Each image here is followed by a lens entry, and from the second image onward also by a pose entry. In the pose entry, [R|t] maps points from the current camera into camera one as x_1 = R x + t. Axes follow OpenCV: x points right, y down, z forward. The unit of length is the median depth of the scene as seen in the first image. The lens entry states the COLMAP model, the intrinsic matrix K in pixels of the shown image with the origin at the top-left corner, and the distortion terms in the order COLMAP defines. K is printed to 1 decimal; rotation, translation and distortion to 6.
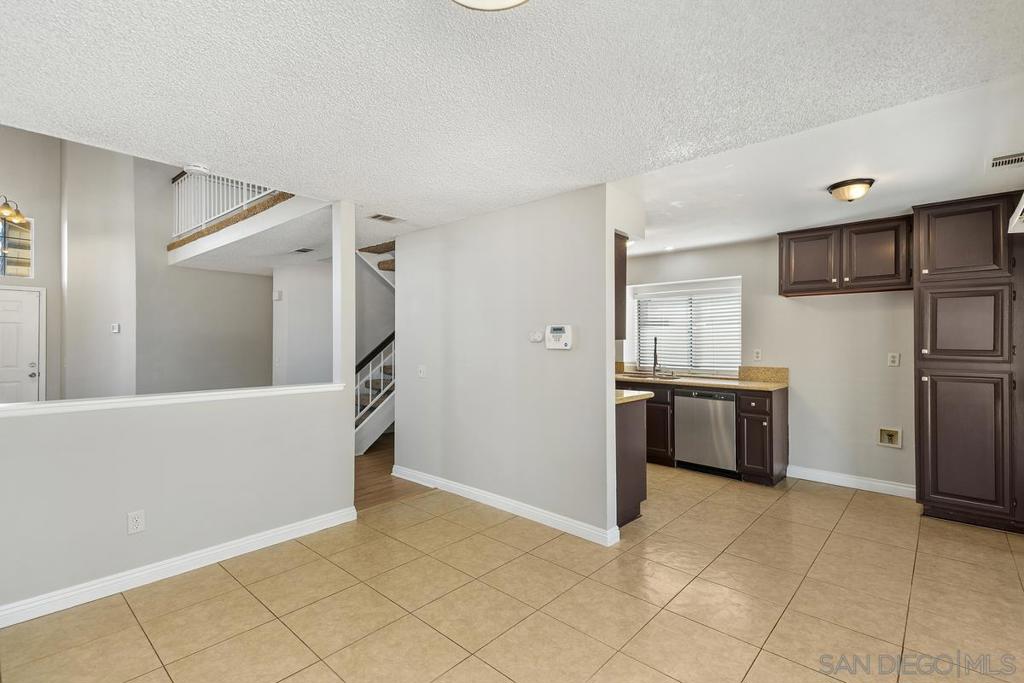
lens RADIAL K [[466.7, 0, 512.9], [0, 466.7, 342.4], [0, 0, 1]] dist [0.037578, -0.001117]
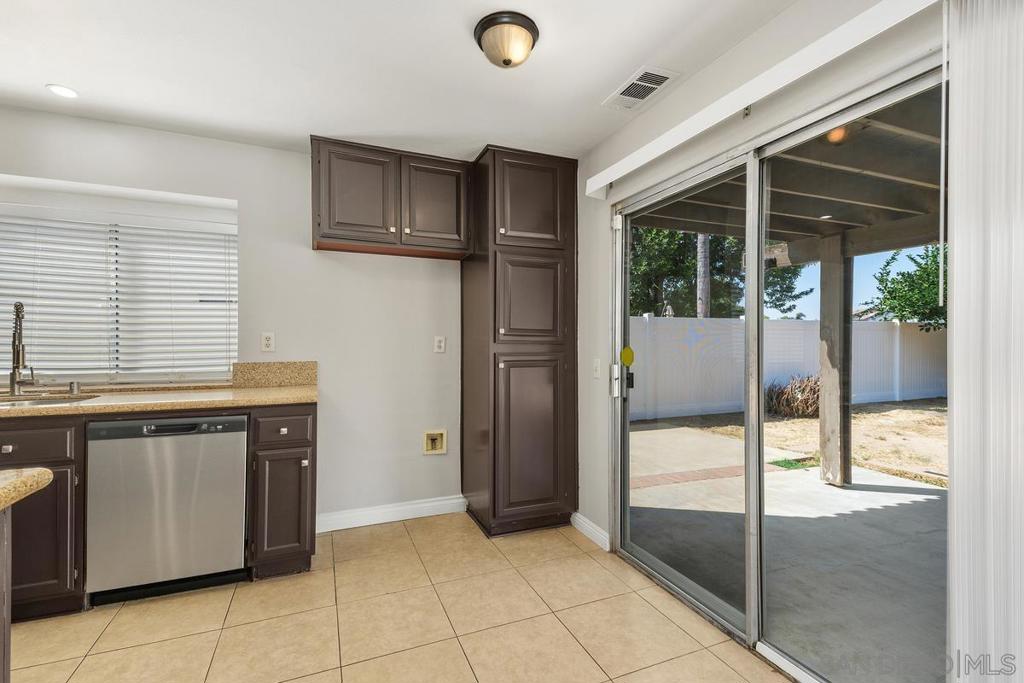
lens RADIAL K [[466.7, 0, 512.9], [0, 466.7, 341.3], [0, 0, 1]] dist [0.037578, -0.001117]
pose [[0.425263, -0.005782, 0.905051, 0.098224], [-0.003555, 0.999961, 0.008059, 0.016433], [-0.905063, -0.006645, 0.425226, 0.409611]]
